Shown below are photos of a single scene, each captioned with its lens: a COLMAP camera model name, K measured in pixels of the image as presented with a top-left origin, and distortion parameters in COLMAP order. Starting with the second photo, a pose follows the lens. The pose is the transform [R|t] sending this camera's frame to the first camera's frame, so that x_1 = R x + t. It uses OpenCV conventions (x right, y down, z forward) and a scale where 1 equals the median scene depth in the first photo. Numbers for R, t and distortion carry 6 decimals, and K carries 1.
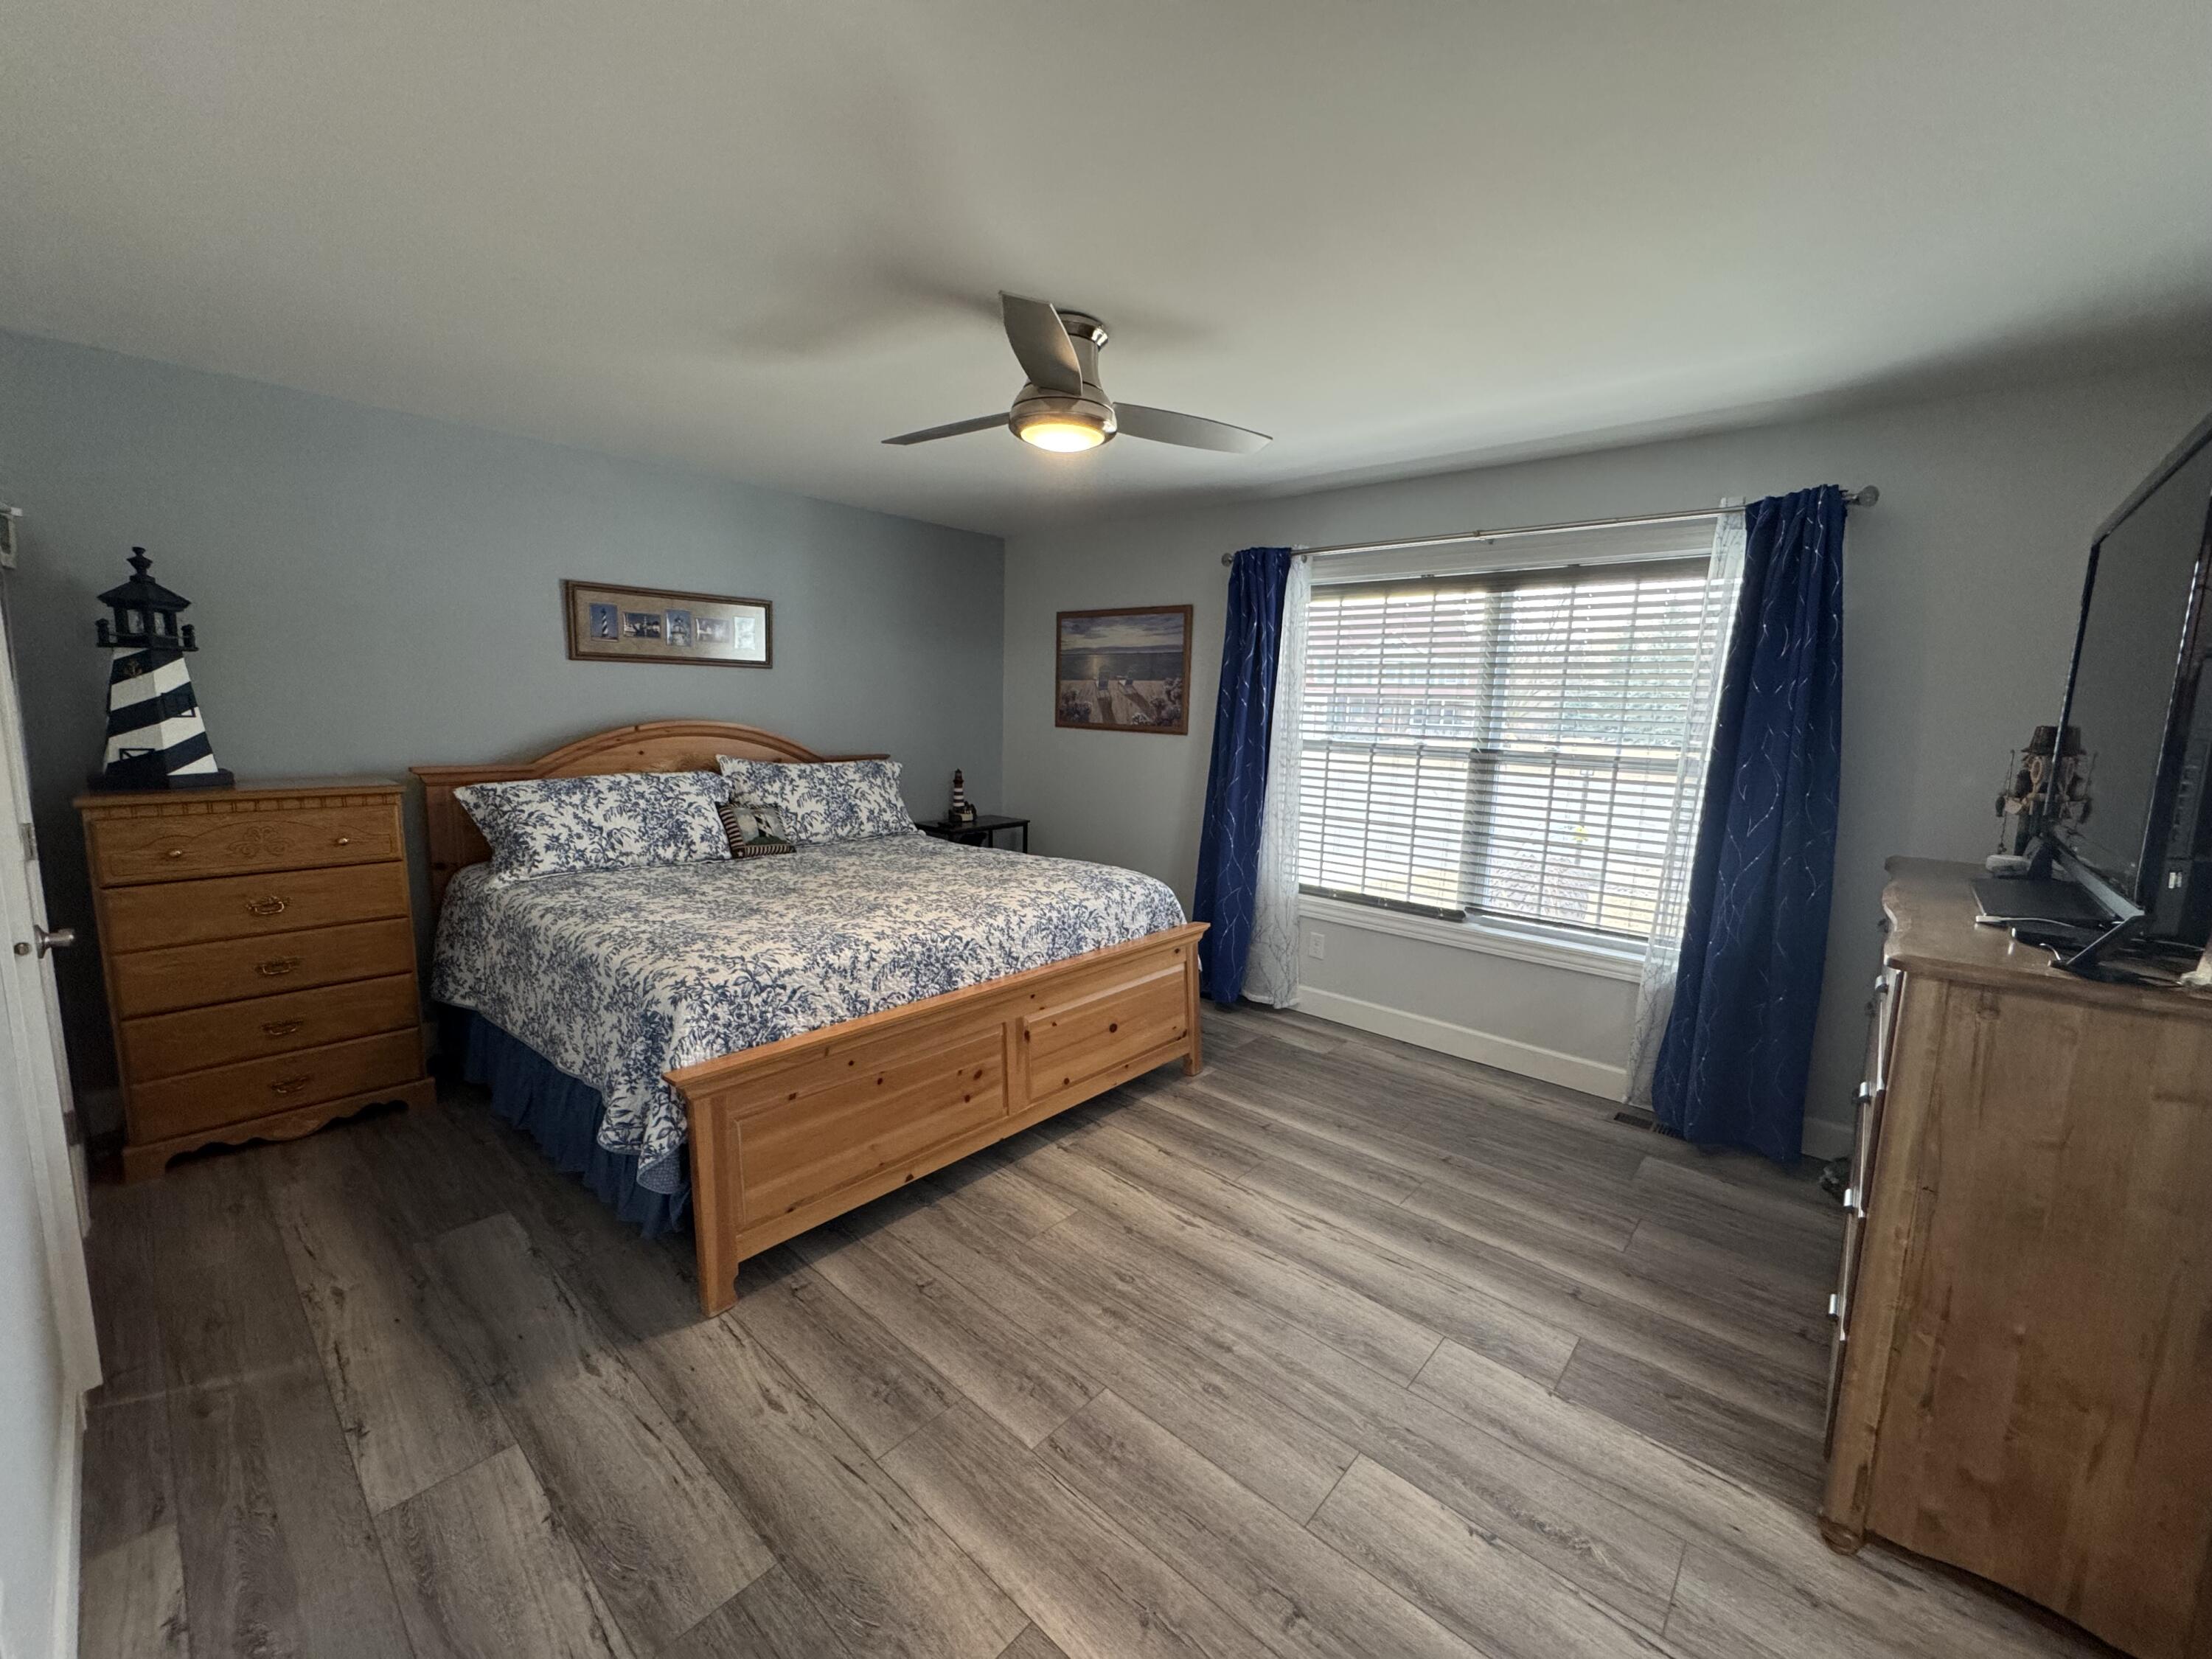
lens RADIAL K [[884.3, 0, 1106.0], [0, 884.3, 829.5], [0, 0, 1]] dist [-0.000094, 0.000678]
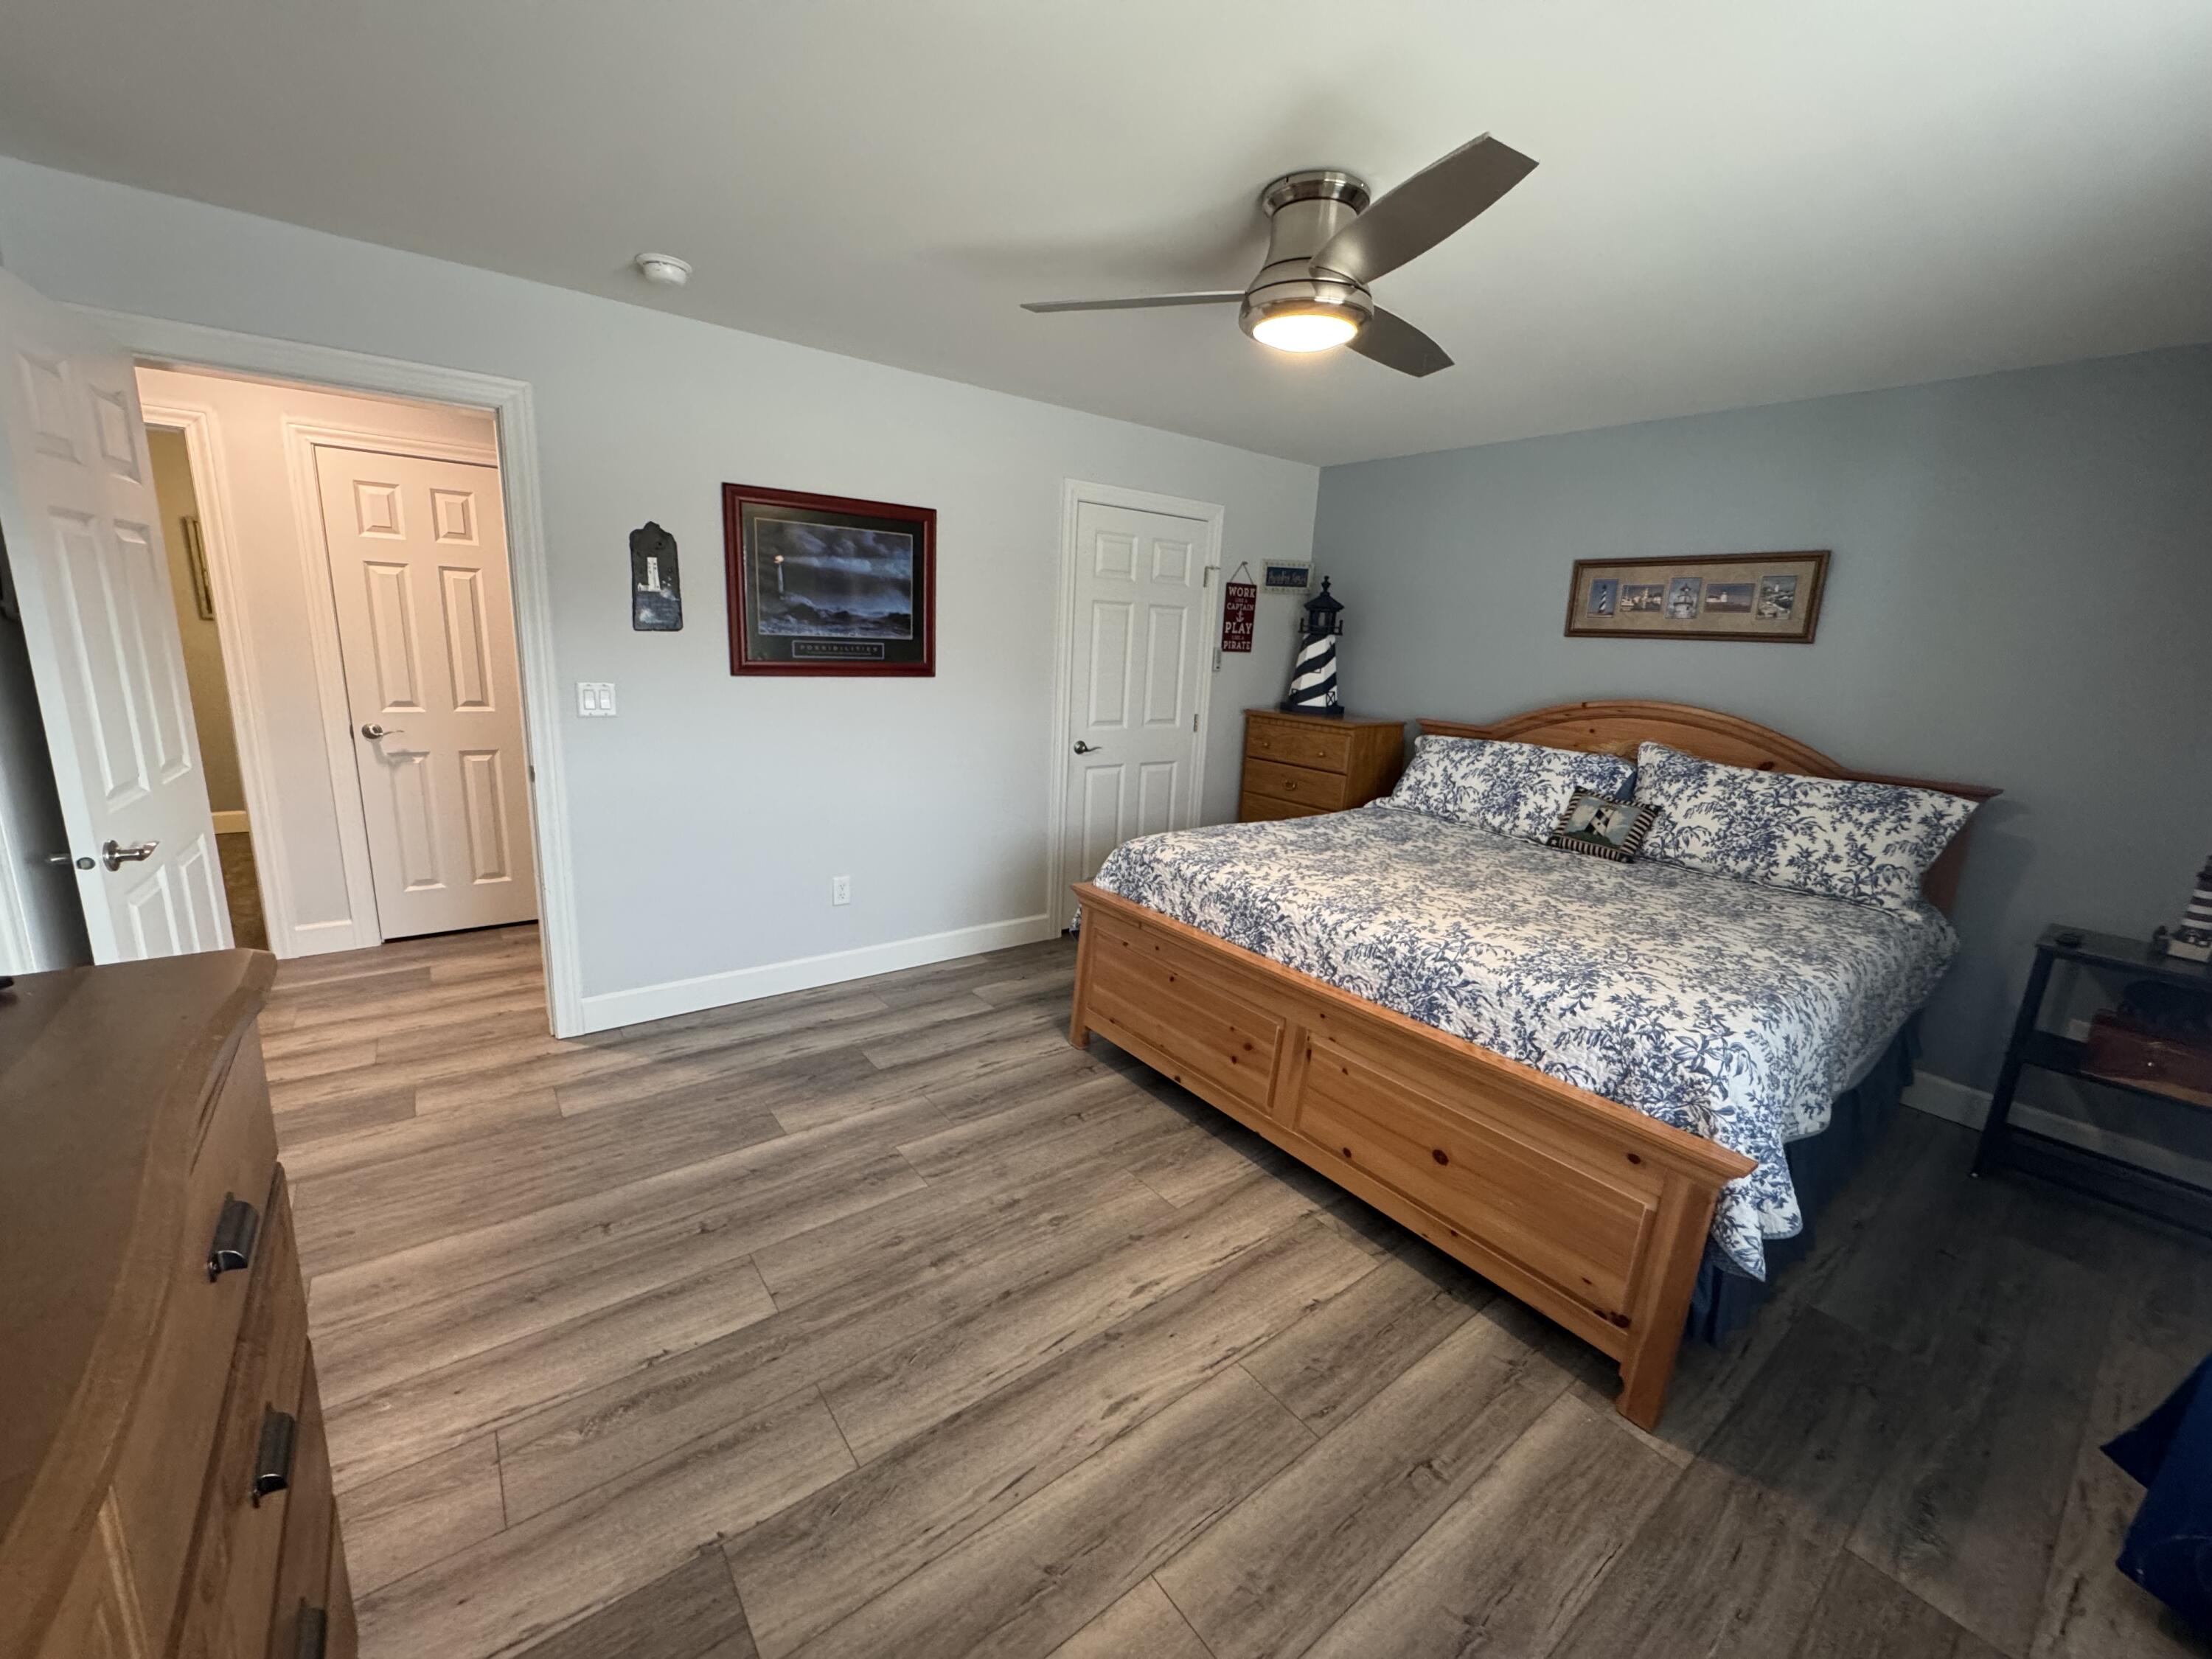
lens RADIAL K [[884.3, 0, 1106.0], [0, 884.3, 829.5], [0, 0, 1]] dist [-0.000094, 0.000678]
pose [[-0.189558, 0.178459, -0.965515, 0.745360], [-0.193720, 0.957218, 0.214958, -0.122352], [0.962570, 0.227787, -0.146878, 0.902458]]
